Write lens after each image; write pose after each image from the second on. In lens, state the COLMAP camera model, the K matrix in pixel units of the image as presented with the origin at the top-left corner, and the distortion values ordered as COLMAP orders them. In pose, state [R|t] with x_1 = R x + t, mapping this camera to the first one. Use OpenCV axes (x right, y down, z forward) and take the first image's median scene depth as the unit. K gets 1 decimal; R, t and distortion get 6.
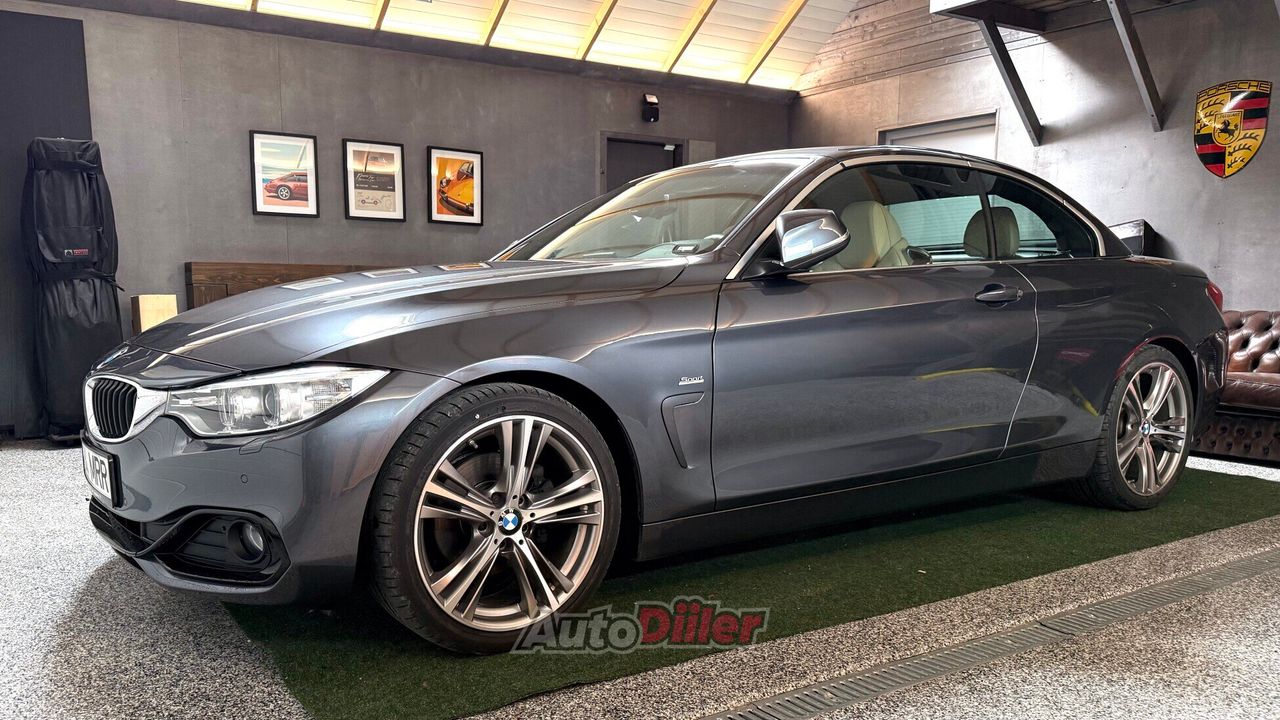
lens RADIAL K [[987.9, 0, 595.7], [0, 987.9, 422.2], [0, 0, 1]] dist [0.114568, -0.197508]
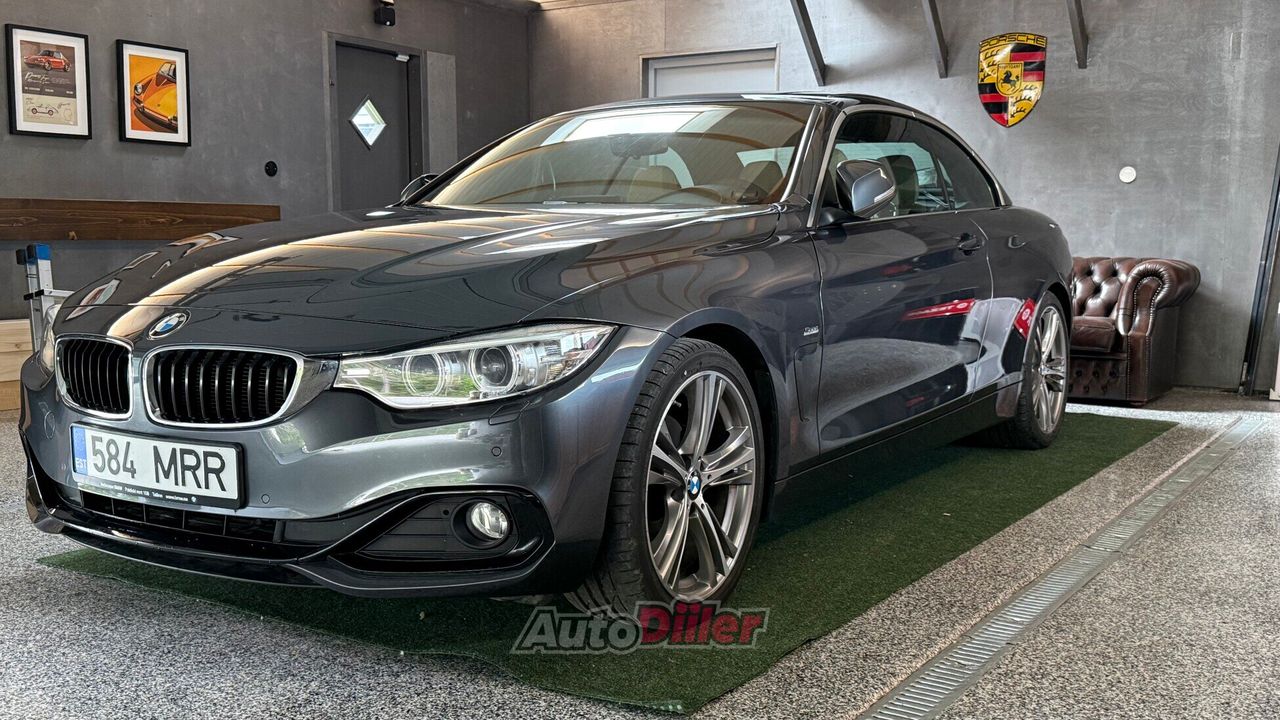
lens RADIAL K [[1267.8, 0, 670.7], [0, 1267.8, 362.1], [0, 0, 1]] dist [0.169495, -0.403228]
pose [[0.904818, -0.038923, 0.424017, -0.249504], [0.051756, 0.998483, -0.018785, 0.002241], [-0.422642, 0.038942, 0.905460, -0.035685]]
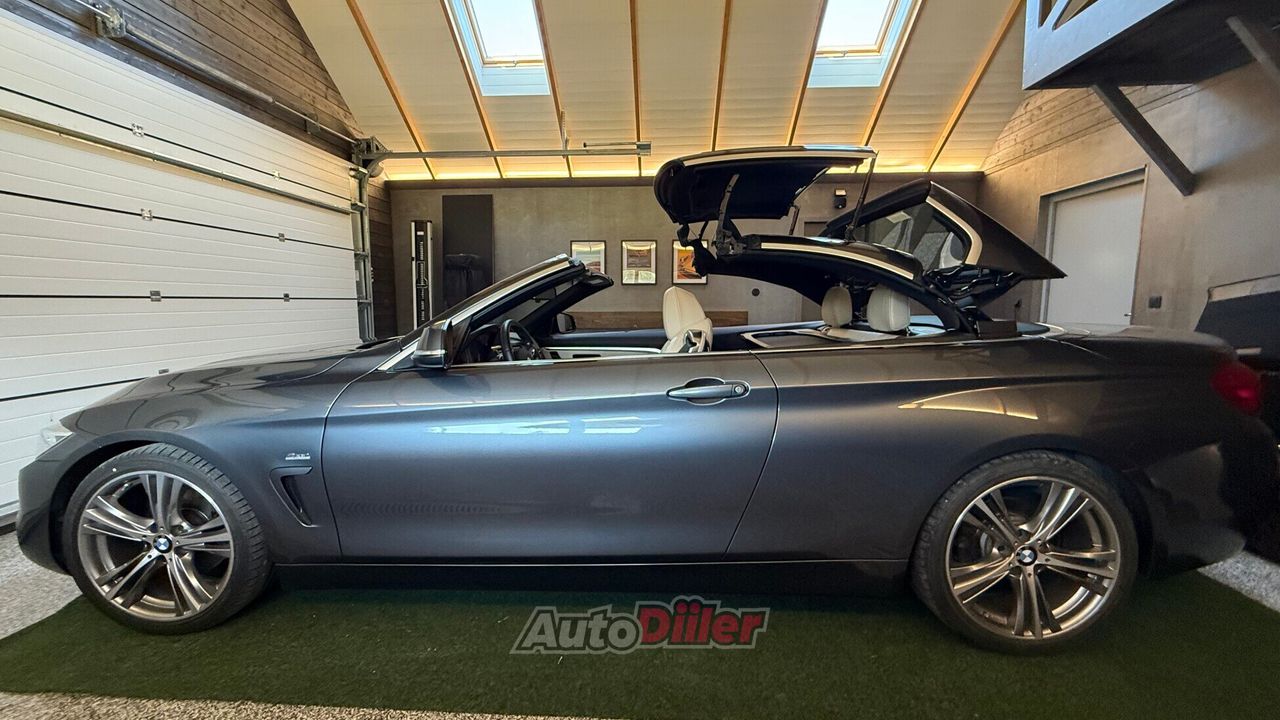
lens RADIAL K [[510.3, 0, 640.0], [0, 510.3, 360.0], [0, 0, 1]] dist [0.002091, 0.000726]
pose [[0.812244, 0.062797, -0.579927, 0.349451], [-0.074400, 0.997221, 0.003778, -0.085382], [0.578553, 0.040078, 0.814659, 0.321423]]
